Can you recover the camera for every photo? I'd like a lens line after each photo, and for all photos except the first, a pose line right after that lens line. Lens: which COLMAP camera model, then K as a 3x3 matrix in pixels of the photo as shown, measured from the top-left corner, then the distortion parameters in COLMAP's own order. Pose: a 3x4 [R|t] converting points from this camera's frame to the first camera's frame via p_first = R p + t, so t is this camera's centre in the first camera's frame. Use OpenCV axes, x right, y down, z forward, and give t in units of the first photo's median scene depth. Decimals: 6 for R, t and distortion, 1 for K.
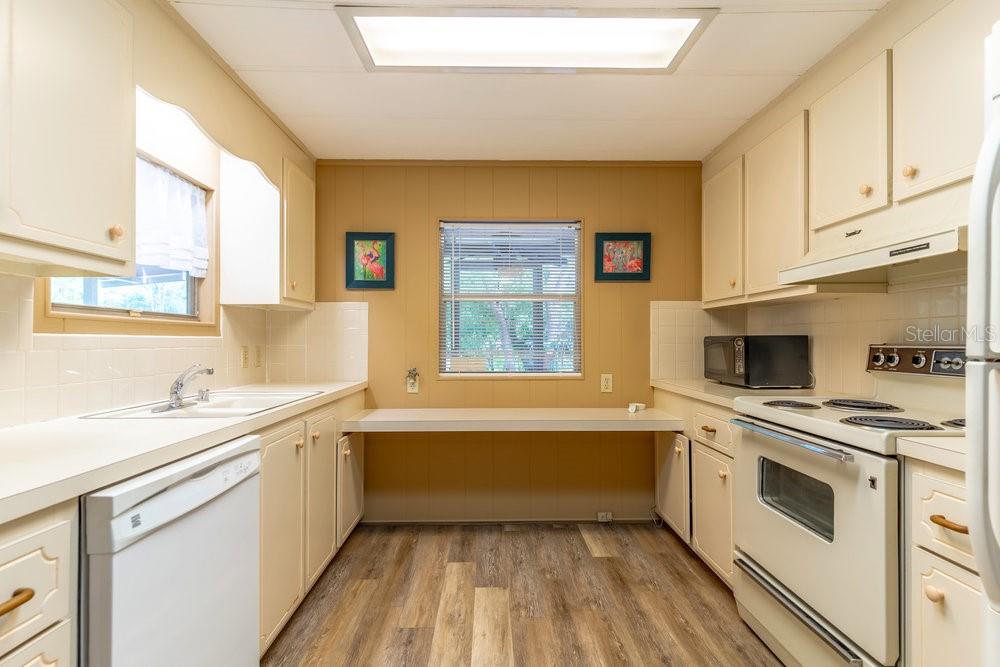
lens RADIAL K [[479.7, 0, 501.9], [0, 479.7, 337.2], [0, 0, 1]] dist [-0.001177, 0.000049]
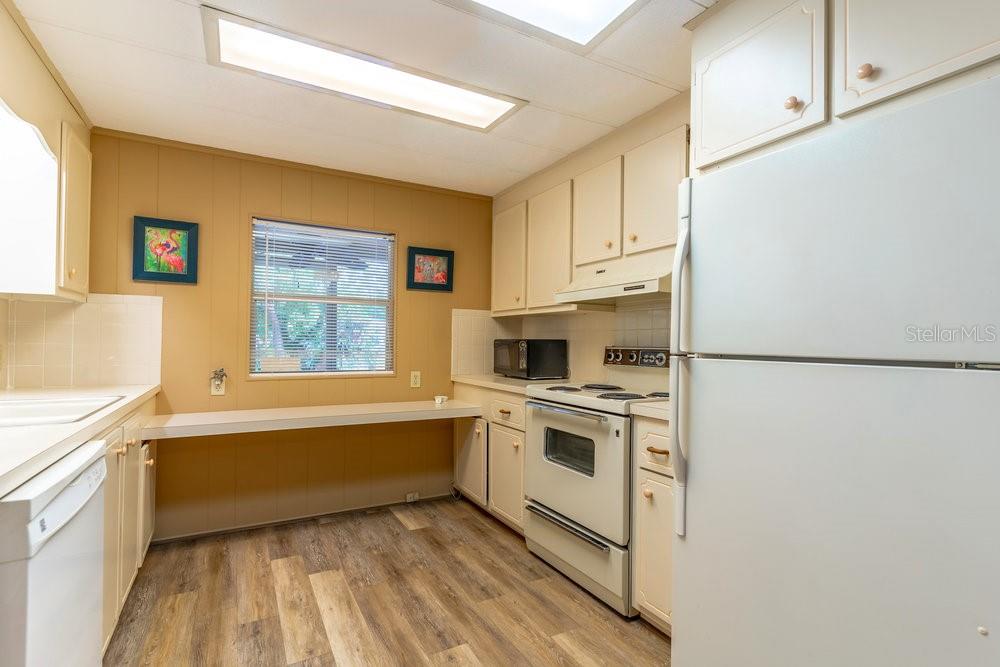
lens RADIAL K [[479.7, 0, 501.9], [0, 479.7, 337.2], [0, 0, 1]] dist [-0.001177, 0.000049]
pose [[0.880562, 0.015266, 0.473684, -0.169868], [-0.014504, 0.999881, -0.005263, -0.001287], [-0.473708, -0.002236, 0.880679, -0.116852]]
